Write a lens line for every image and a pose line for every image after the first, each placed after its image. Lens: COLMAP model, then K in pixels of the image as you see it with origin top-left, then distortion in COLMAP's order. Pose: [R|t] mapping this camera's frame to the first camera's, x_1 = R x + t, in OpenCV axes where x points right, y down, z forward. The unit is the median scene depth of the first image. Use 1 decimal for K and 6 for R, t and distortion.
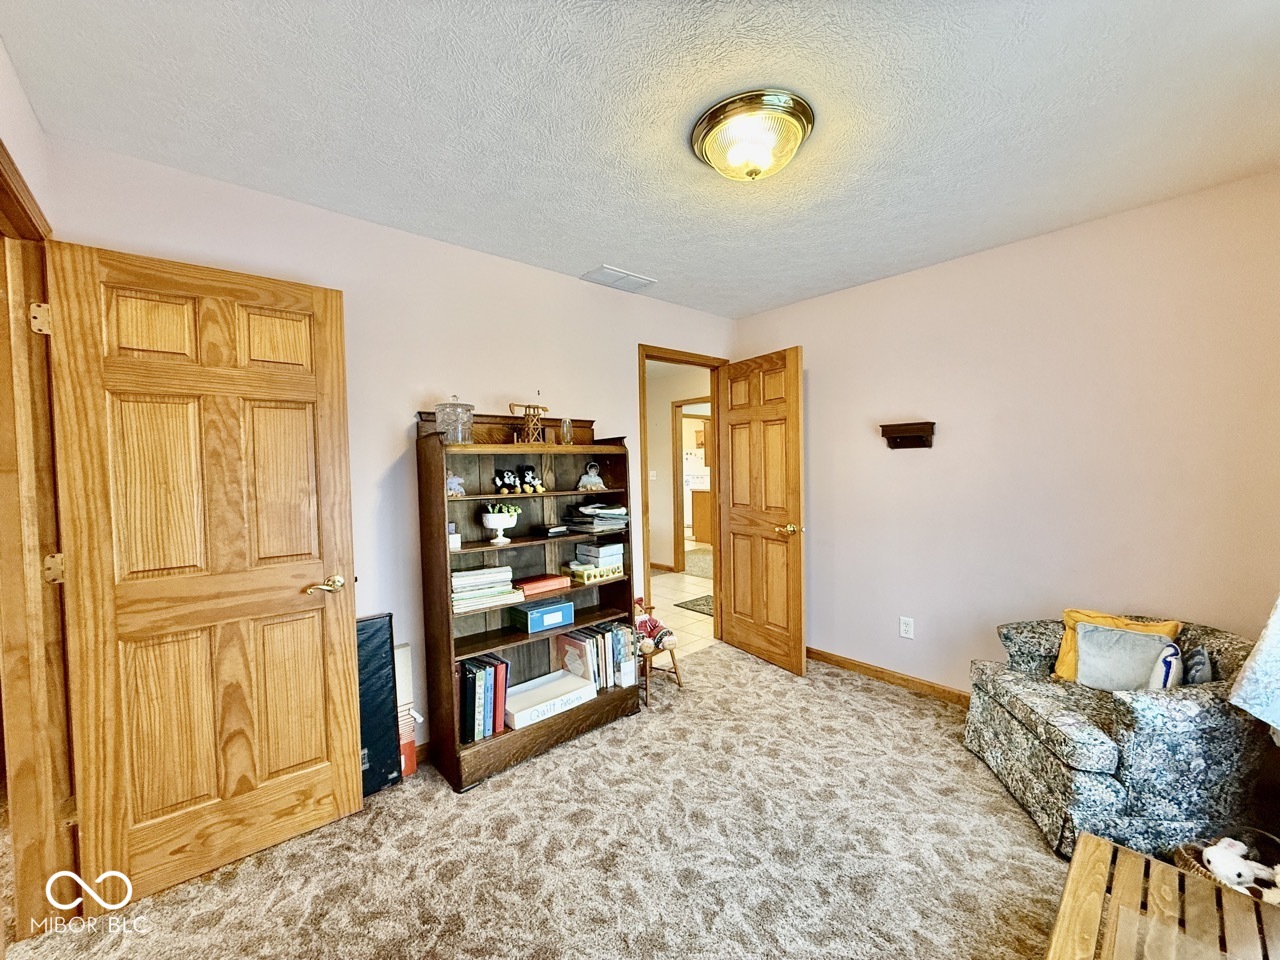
lens RADIAL K [[511.3, 0, 640.0], [0, 511.3, 480.0], [0, 0, 1]] dist [0.008784, 0.000054]
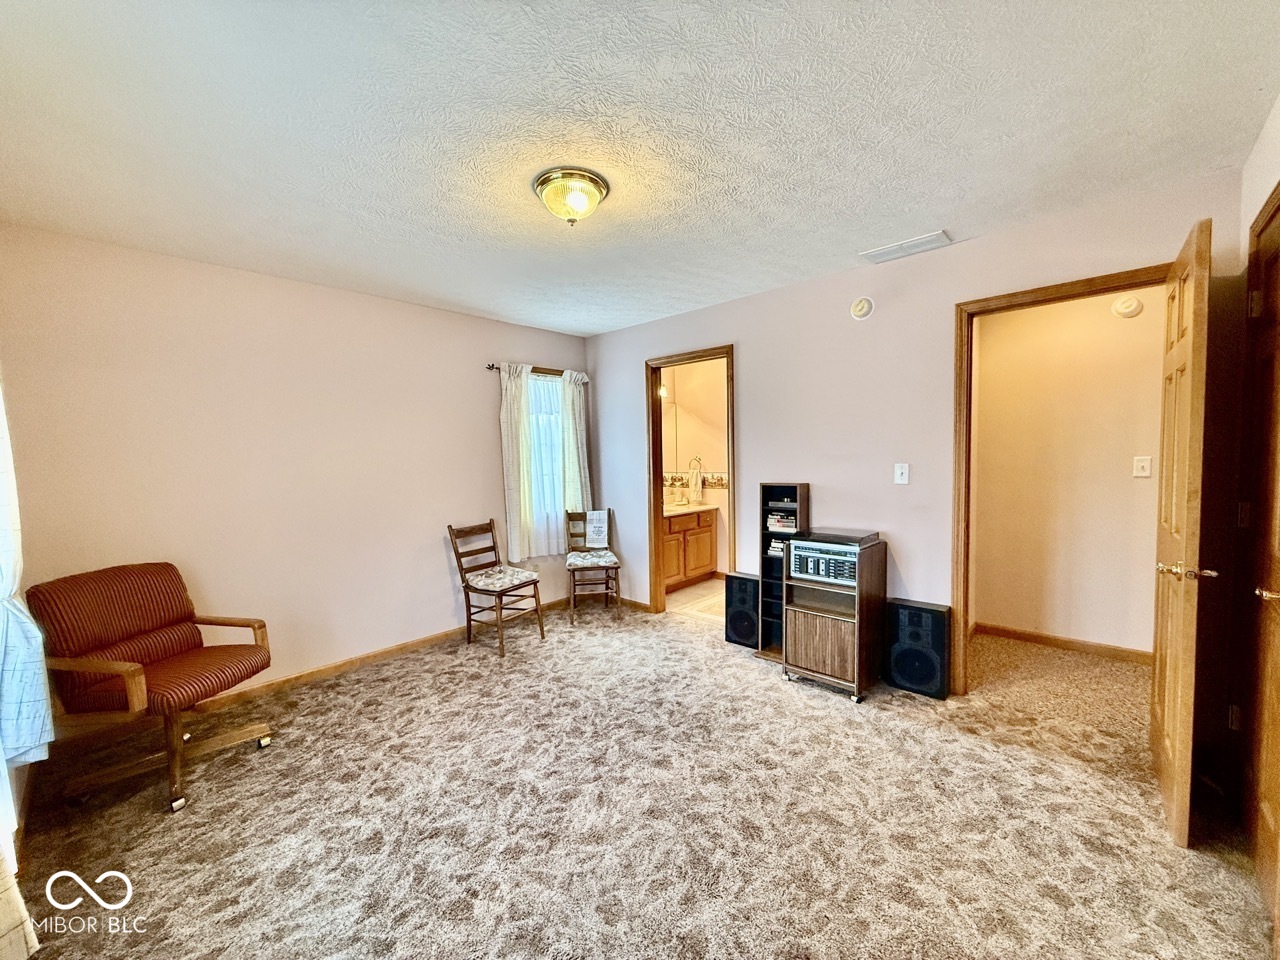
lens RADIAL K [[511.3, 0, 640.0], [0, 511.3, 480.0], [0, 0, 1]] dist [0.008784, 0.000054]
pose [[0.118111, 0.063233, -0.990985, 1.215607], [-0.043130, 0.997355, 0.058499, -0.043795], [0.992063, 0.035832, 0.120526, 1.074773]]
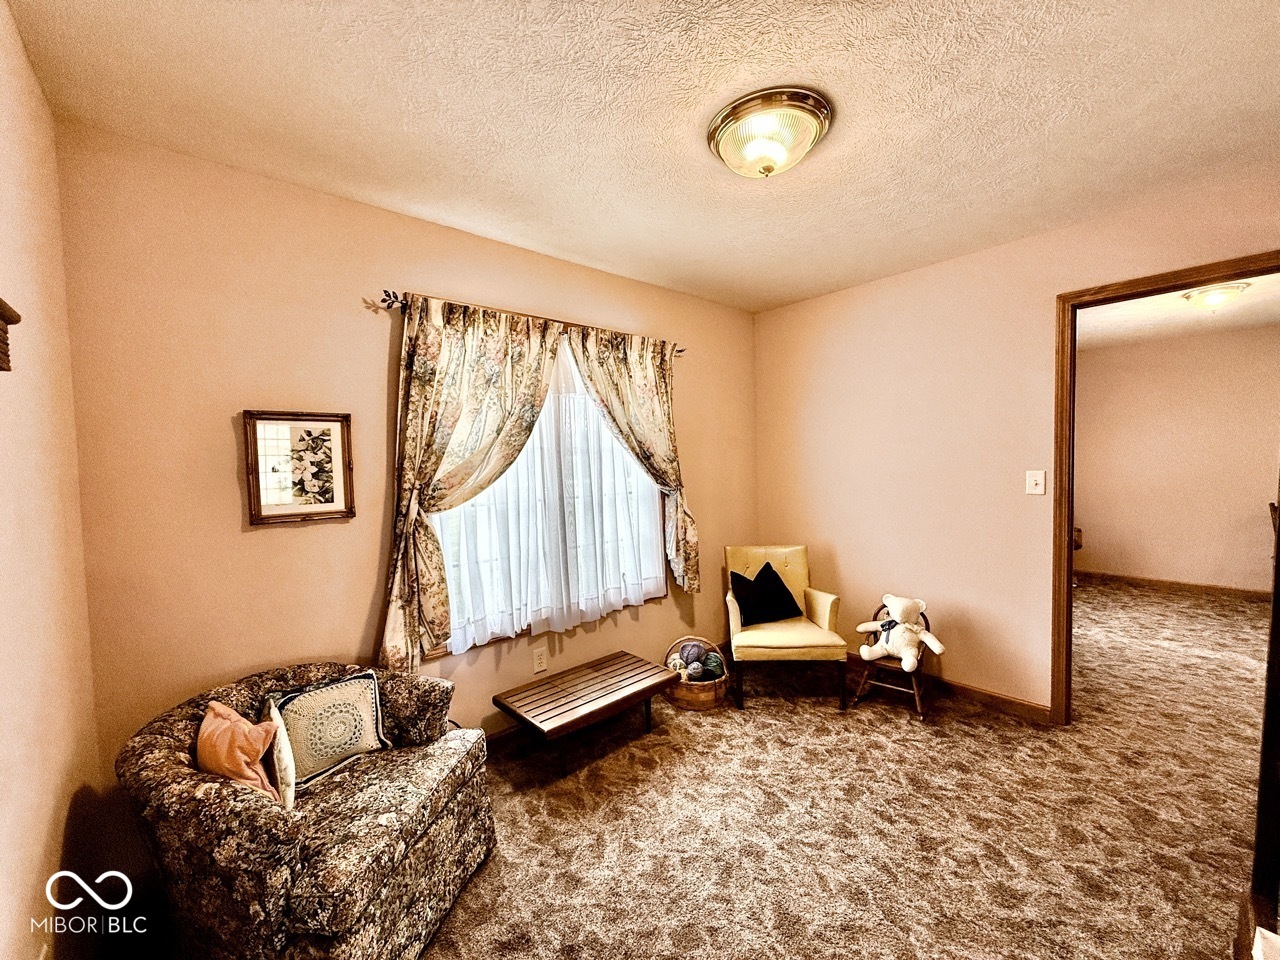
lens RADIAL K [[511.3, 0, 640.0], [0, 511.3, 480.0], [0, 0, 1]] dist [0.008784, 0.000054]
pose [[-0.999042, 0.043057, 0.007770, 0.458867], [0.043513, 0.996337, 0.073616, -0.078390], [-0.004572, 0.073884, -0.997256, 1.926278]]
